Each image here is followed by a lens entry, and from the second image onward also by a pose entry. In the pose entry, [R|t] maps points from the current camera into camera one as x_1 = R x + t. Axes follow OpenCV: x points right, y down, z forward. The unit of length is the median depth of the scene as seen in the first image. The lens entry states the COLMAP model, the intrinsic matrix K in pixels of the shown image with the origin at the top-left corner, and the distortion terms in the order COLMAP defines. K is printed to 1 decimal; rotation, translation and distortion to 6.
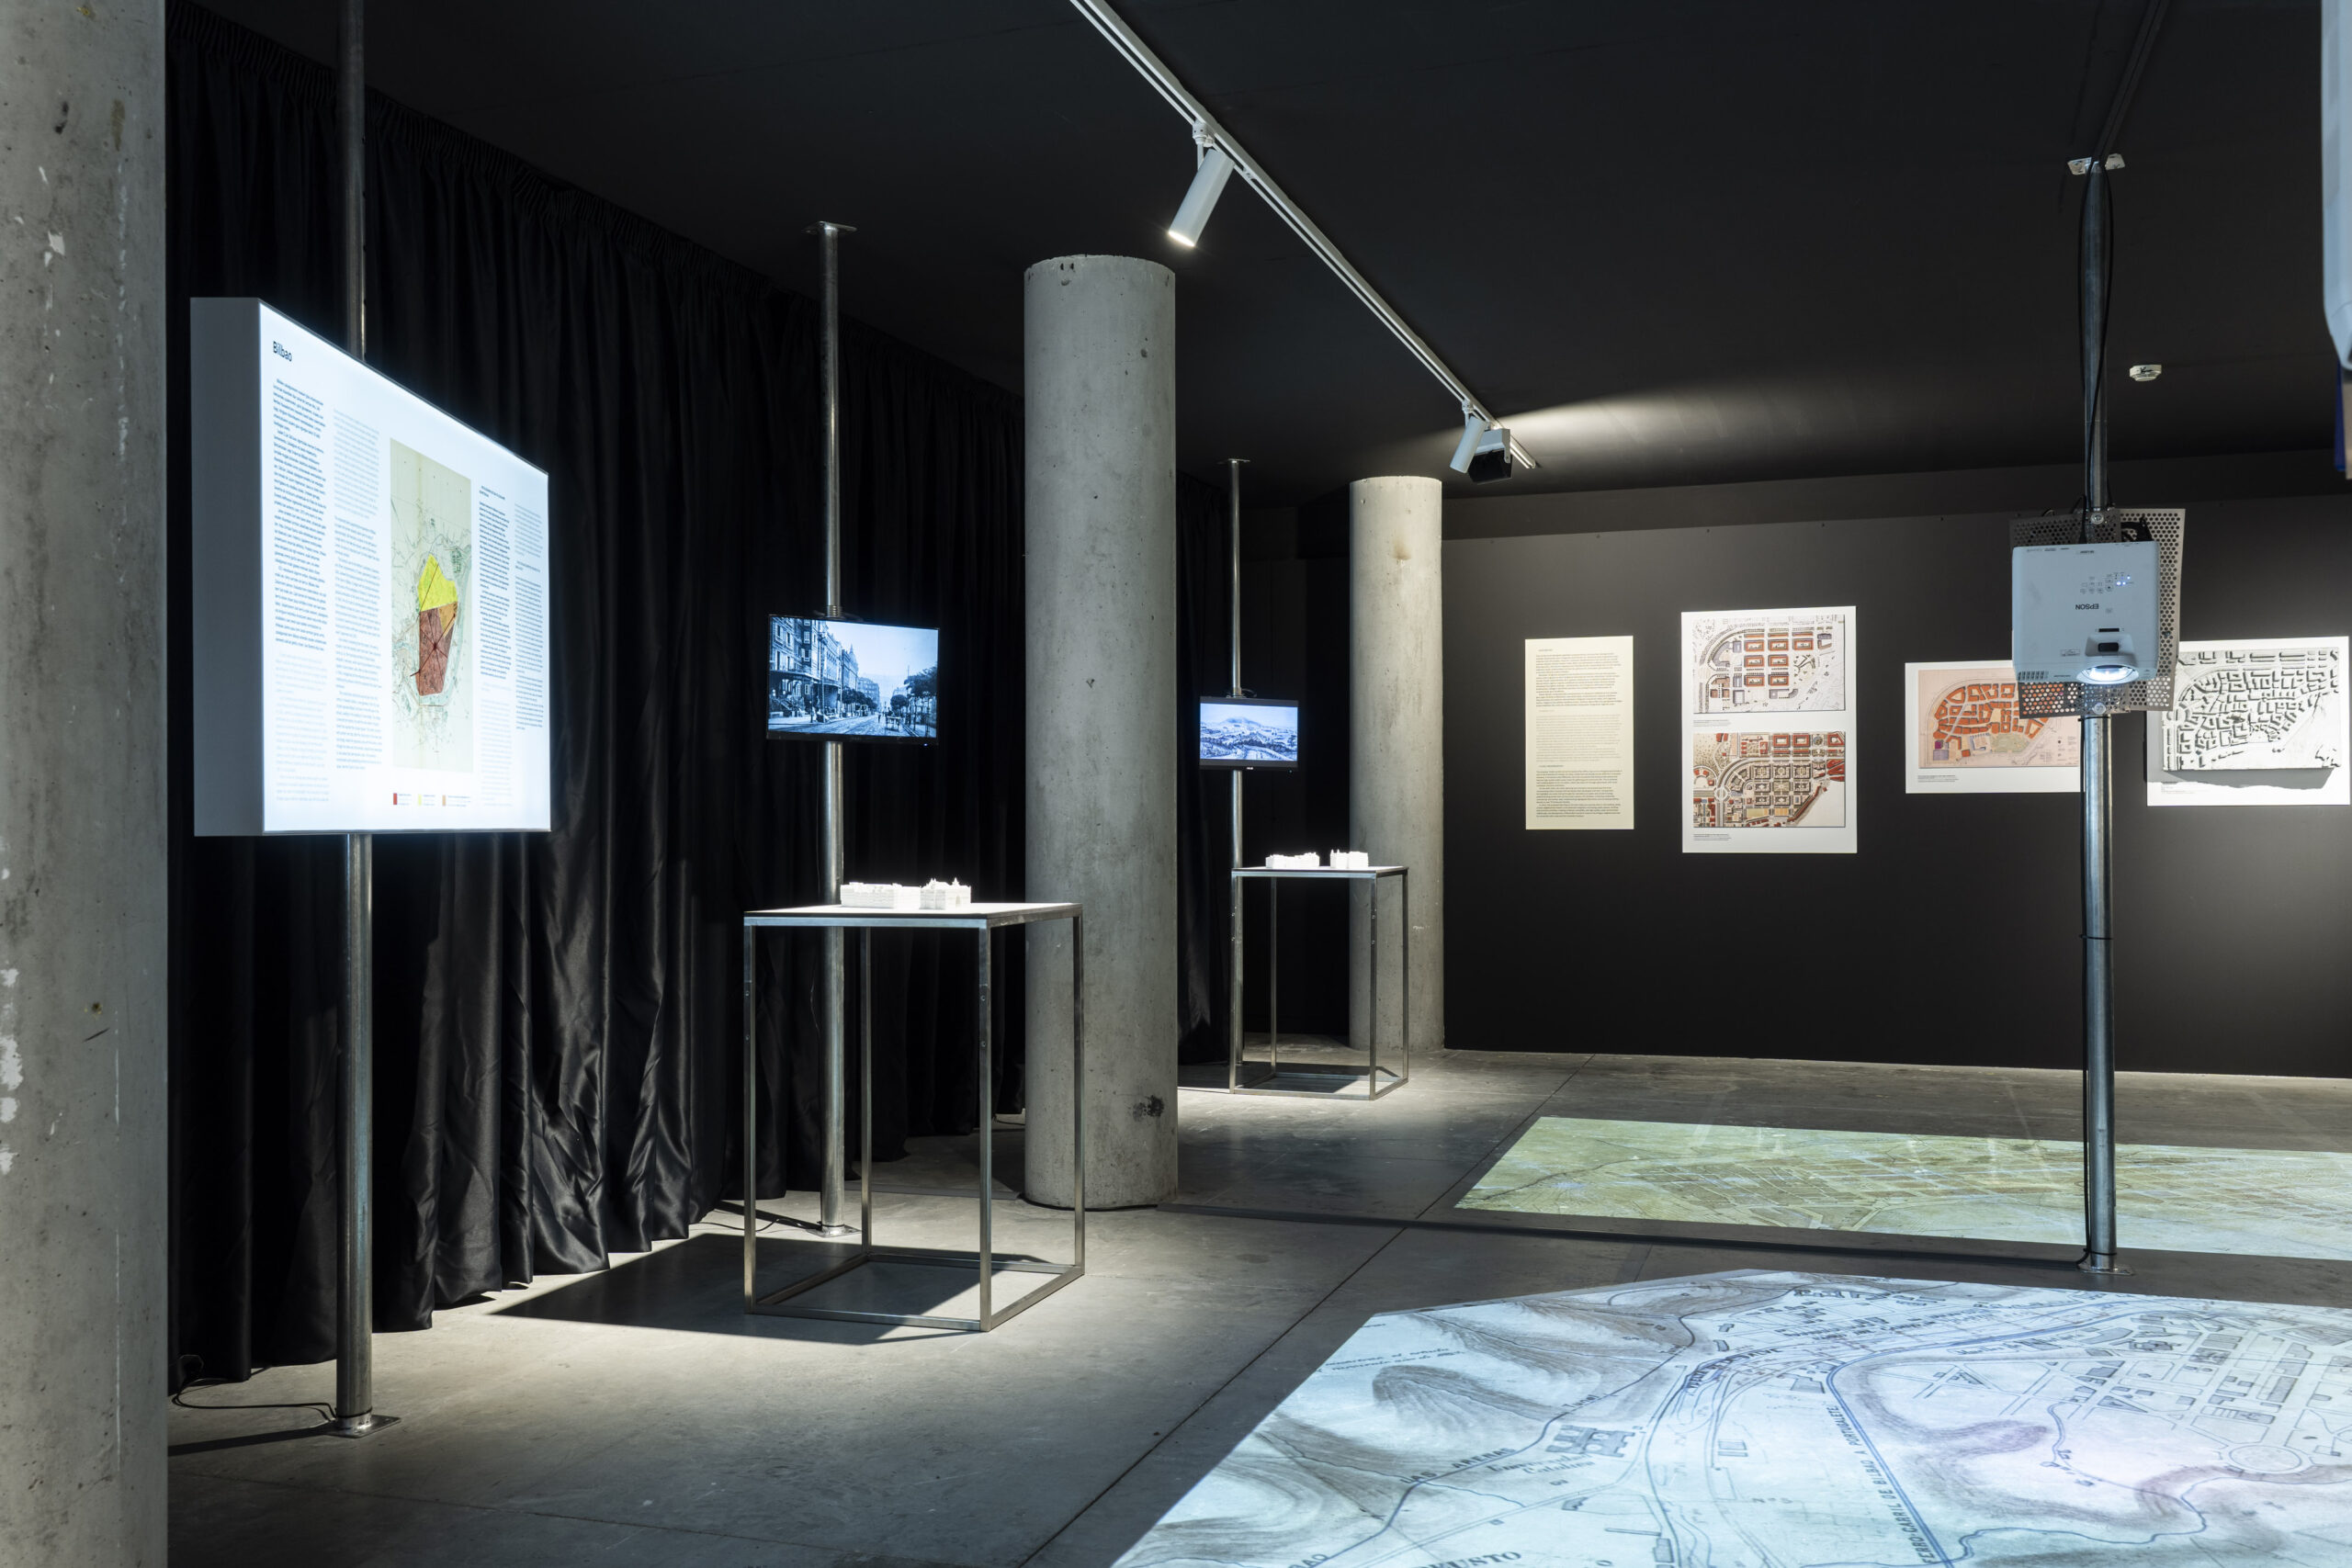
lens RADIAL K [[2026.7, 0, 1178.5], [0, 2026.7, 801.8], [0, 0, 1]] dist [0.016281, -0.012366]
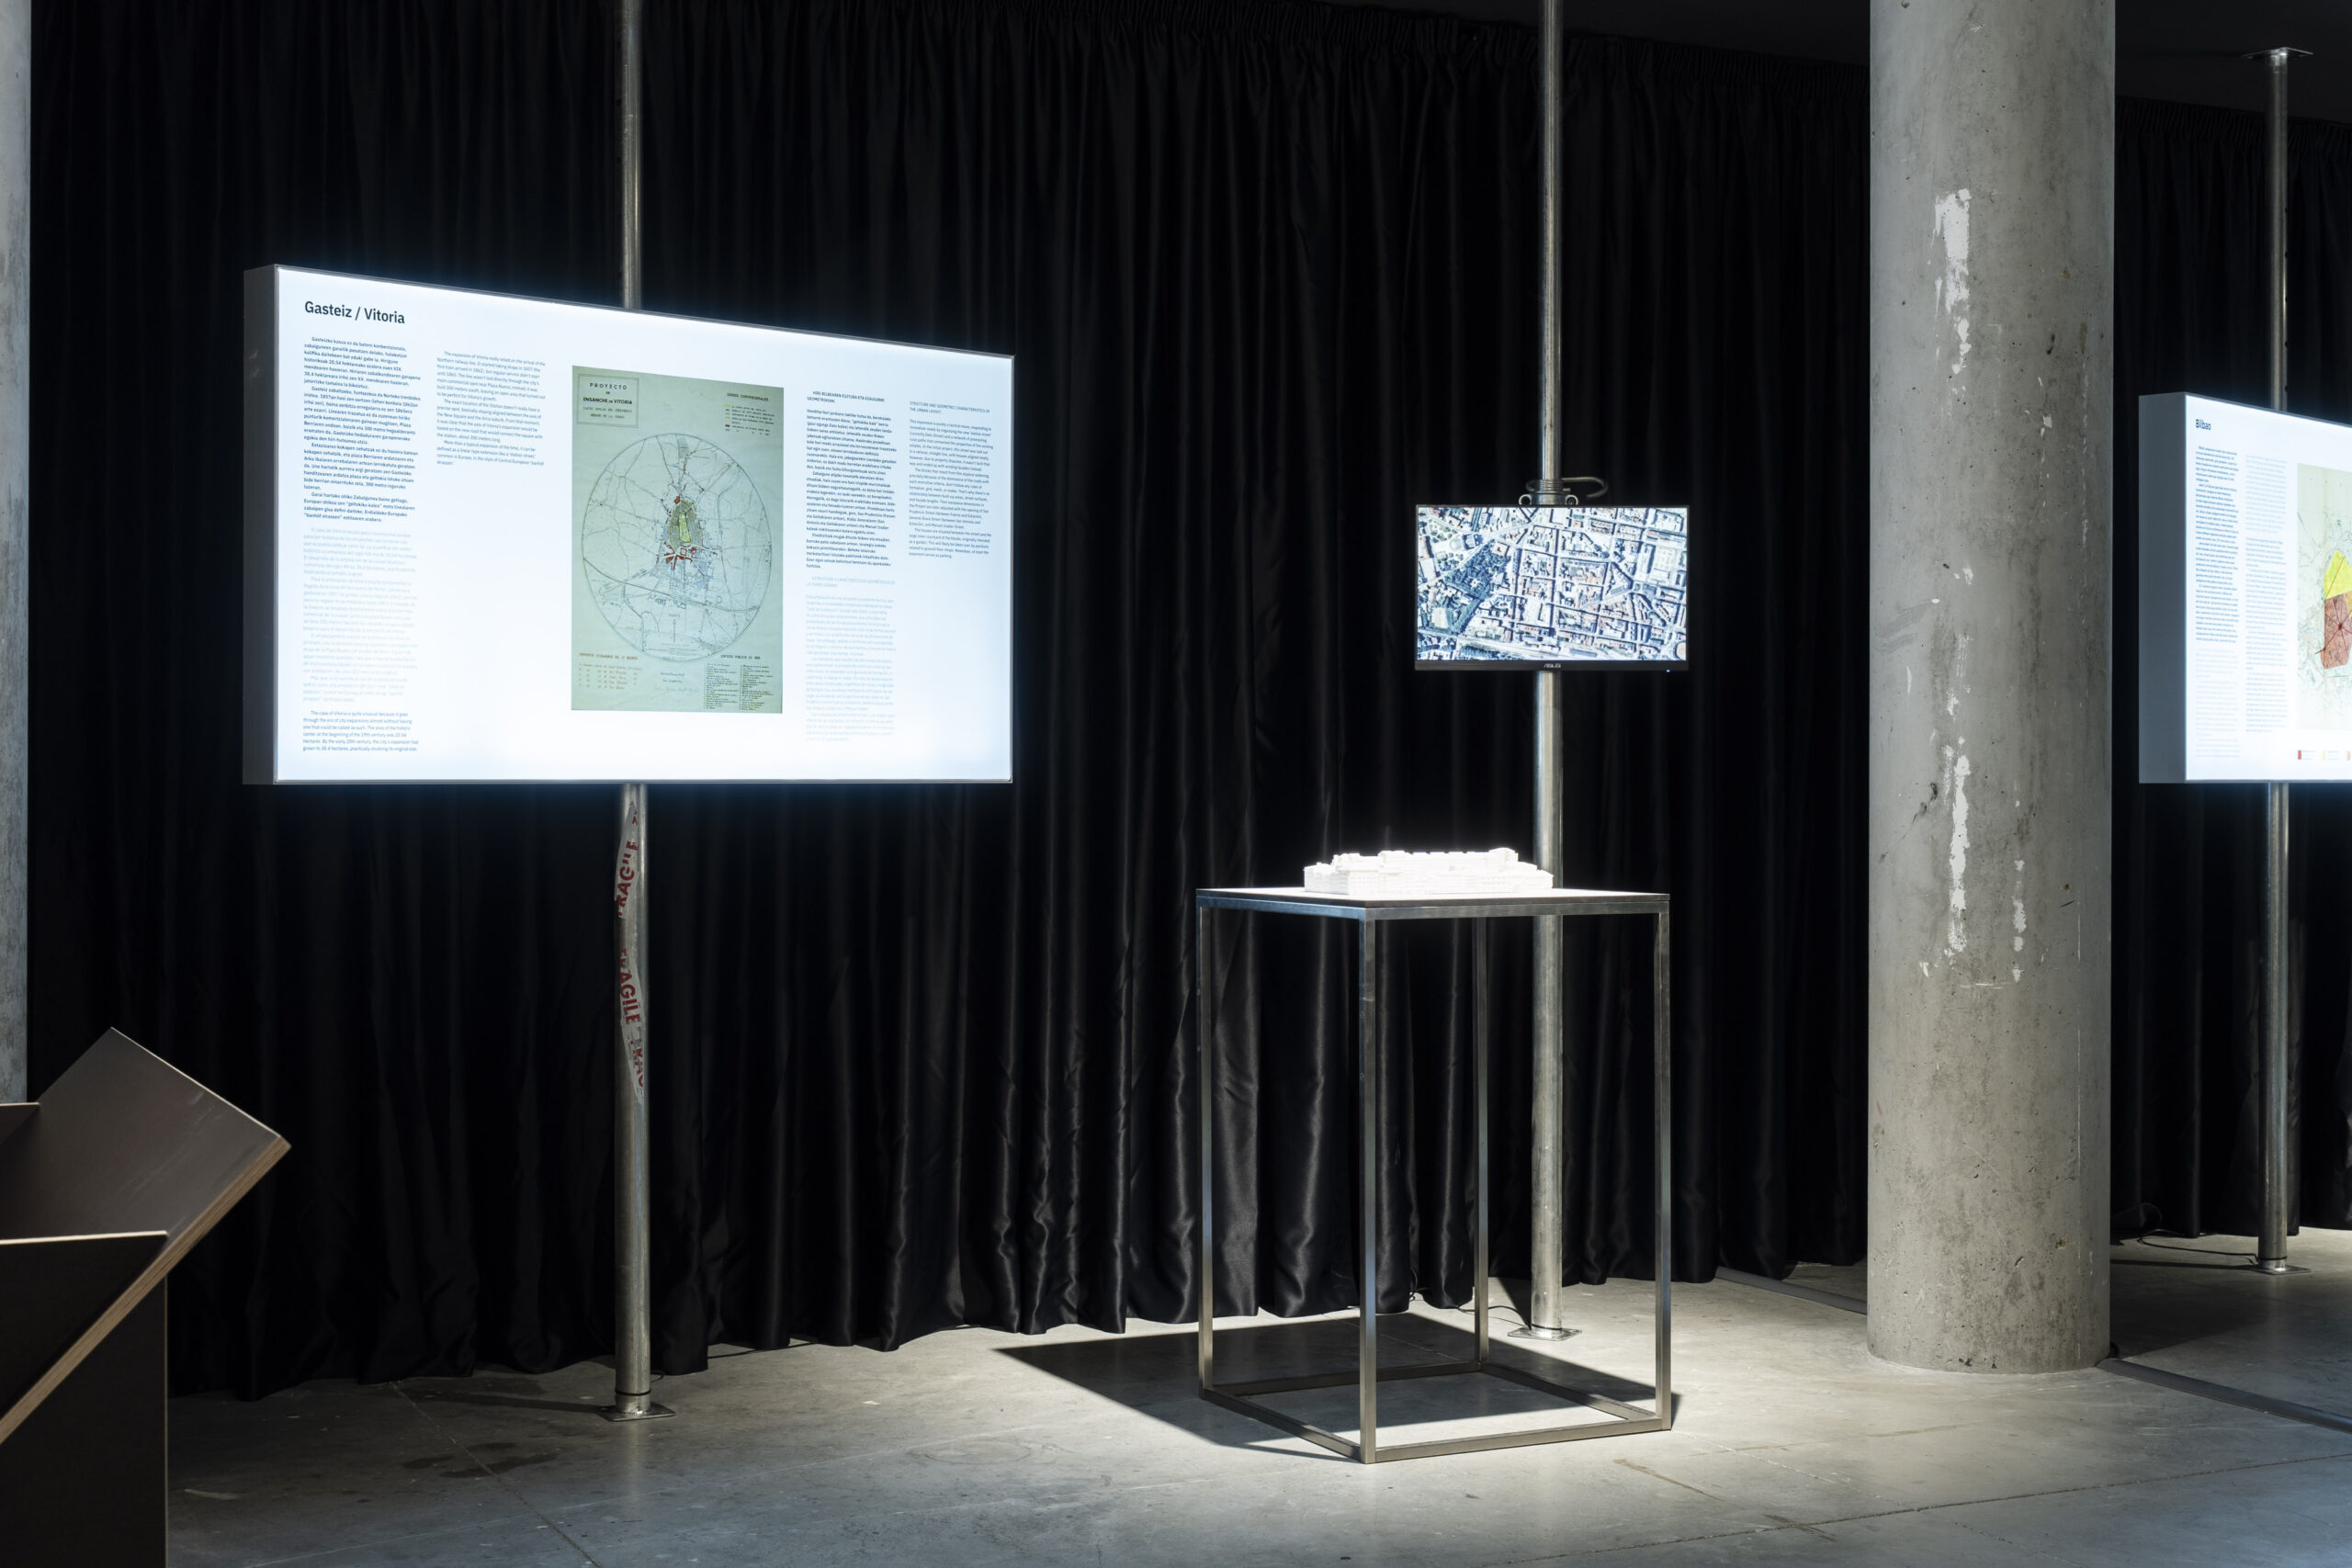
lens RADIAL K [[3037.0, 0, 1177.1], [0, 3037.0, 786.1], [0, 0, 1]] dist [0.003516, 0.000000]
pose [[0.701907, 0.011647, -0.712173, 0.675859], [-0.000247, 0.999870, 0.016109, -0.017893], [0.712269, -0.011130, 0.701819, -1.173156]]
